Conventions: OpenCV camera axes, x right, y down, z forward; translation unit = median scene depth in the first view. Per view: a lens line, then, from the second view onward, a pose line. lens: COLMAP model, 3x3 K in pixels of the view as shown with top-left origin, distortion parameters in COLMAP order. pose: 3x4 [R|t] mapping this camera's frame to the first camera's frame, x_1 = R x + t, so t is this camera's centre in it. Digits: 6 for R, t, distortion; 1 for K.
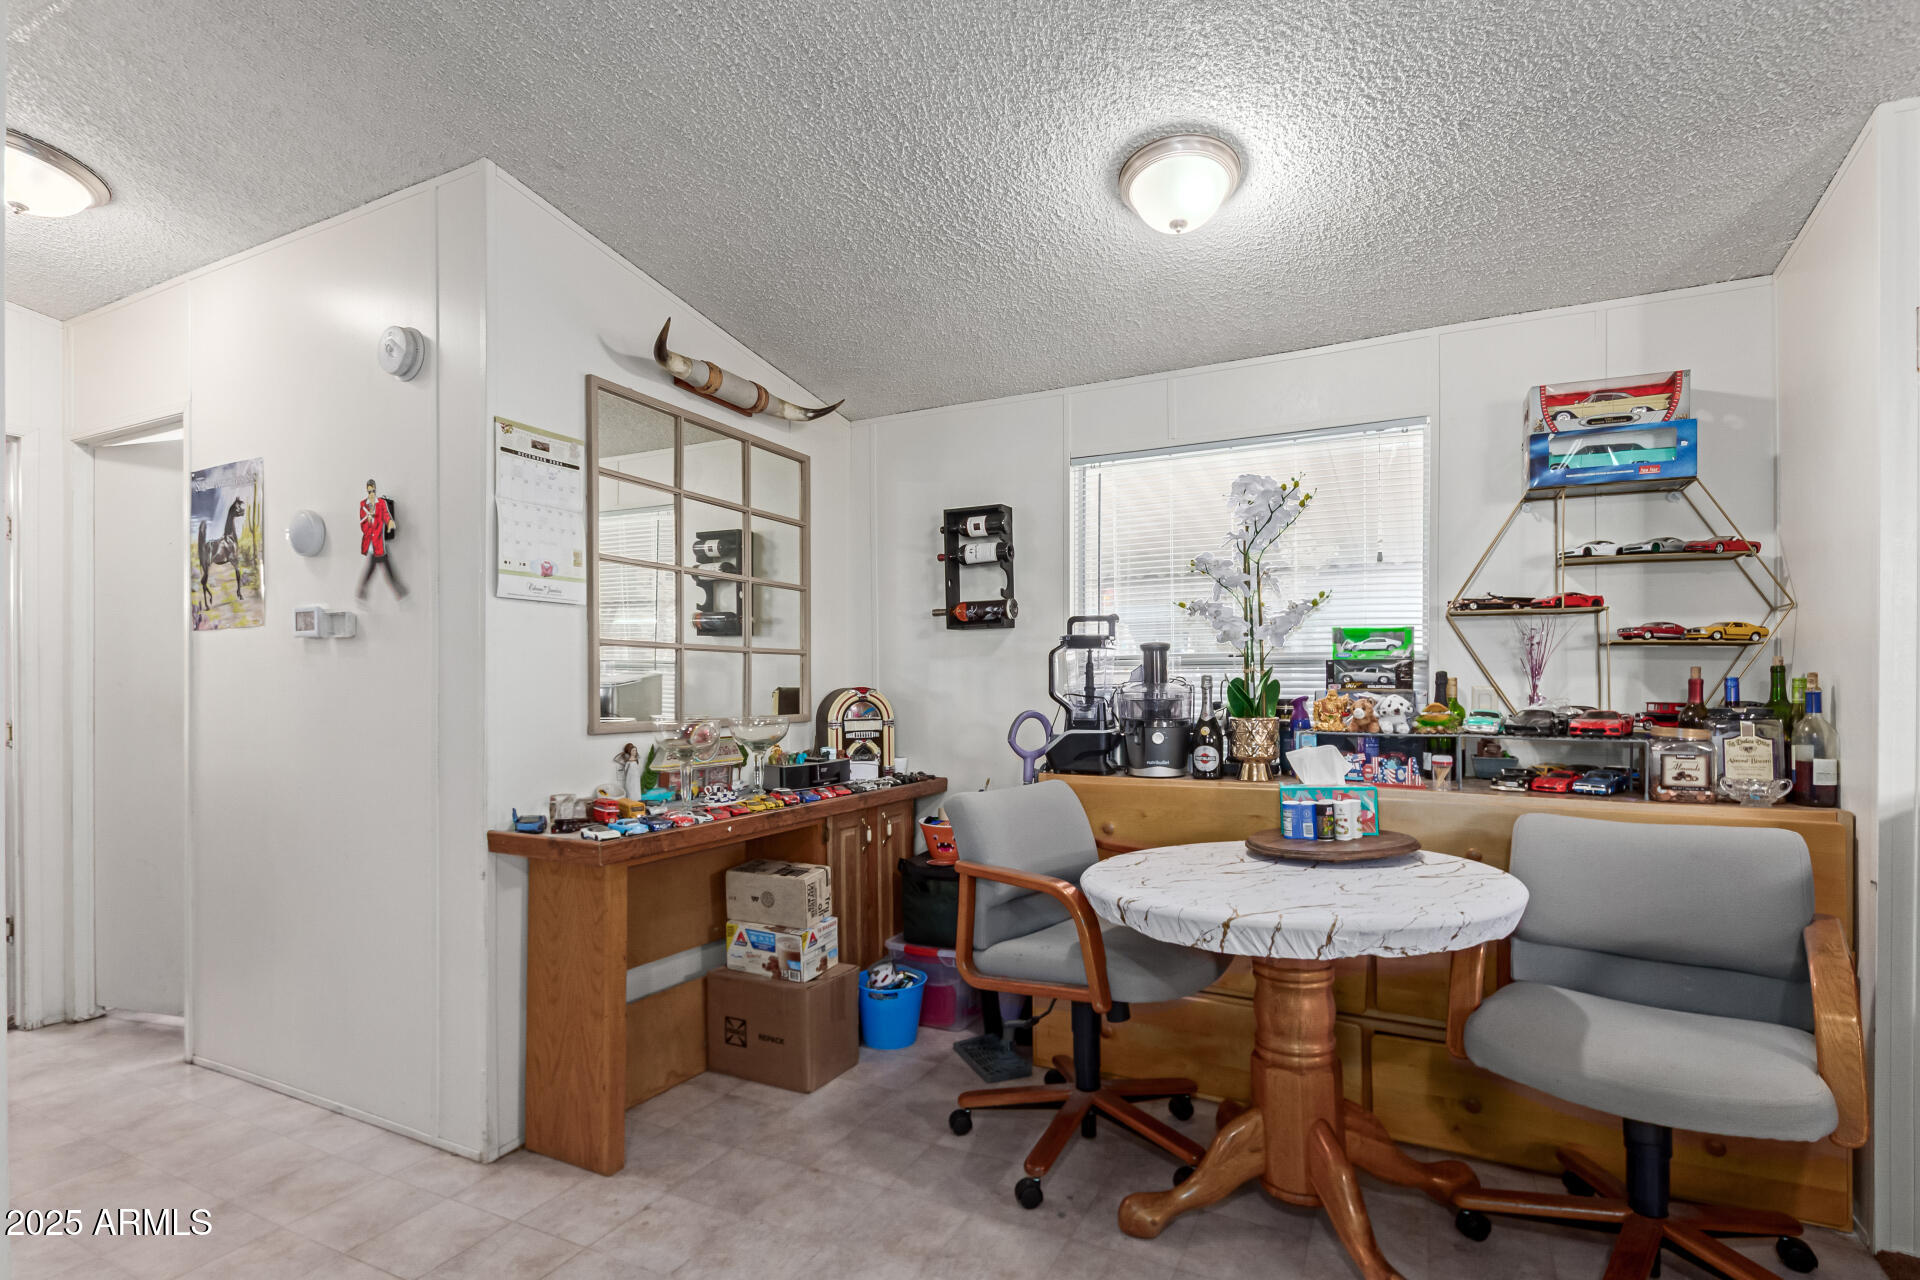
lens RADIAL K [[898.9, 0, 969.7], [0, 898.9, 681.6], [0, 0, 1]] dist [0.013333, -0.004772]
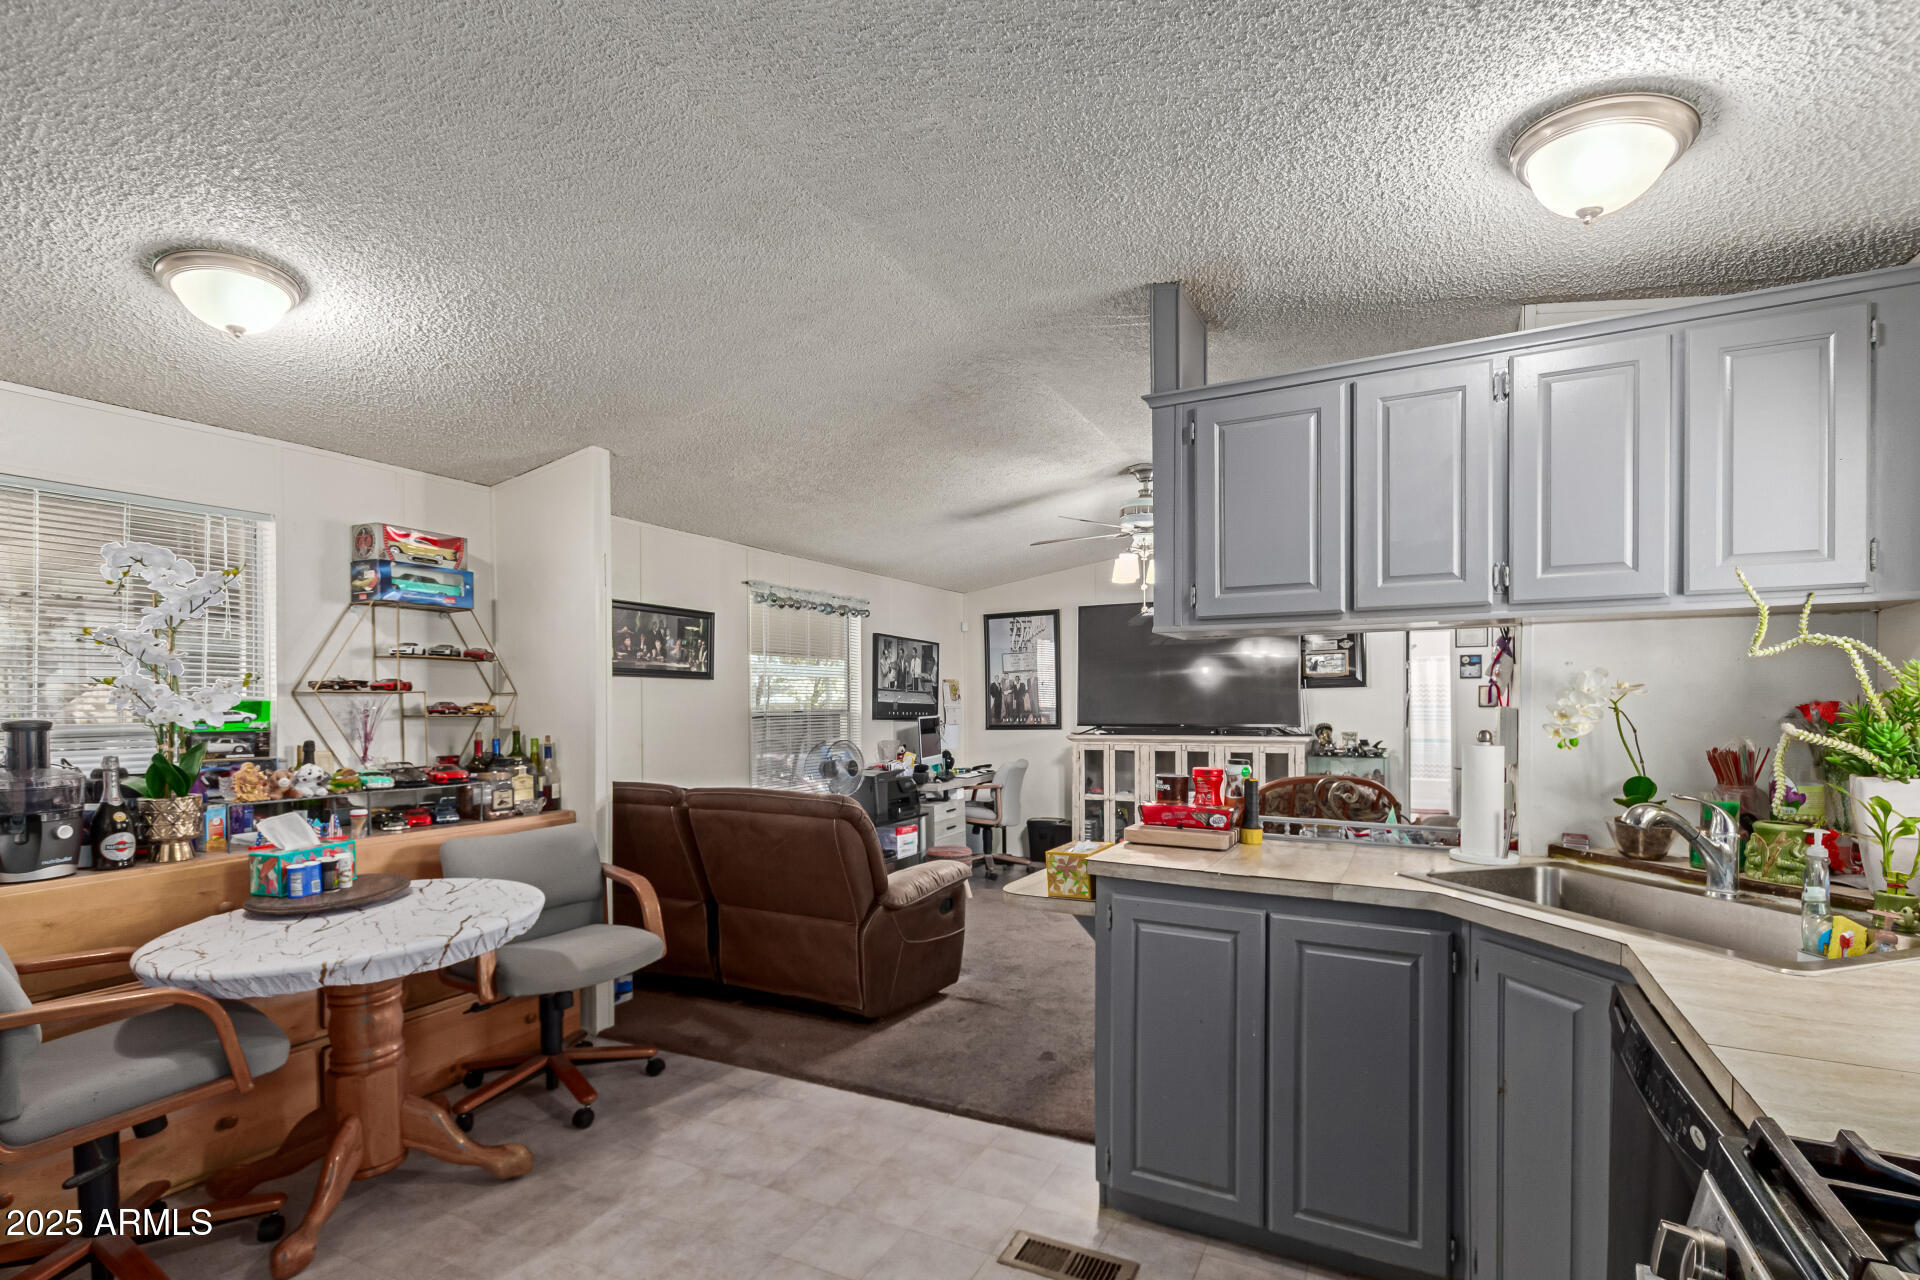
lens RADIAL K [[898.9, 0, 958.7], [0, 898.9, 709.1], [0, 0, 1]] dist [0.013333, -0.004772]
pose [[0.030554, -0.011135, 0.999471, -0.661434], [0.007668, 0.999911, 0.010906, -0.061227], [-0.999504, 0.007331, 0.030637, 0.112828]]
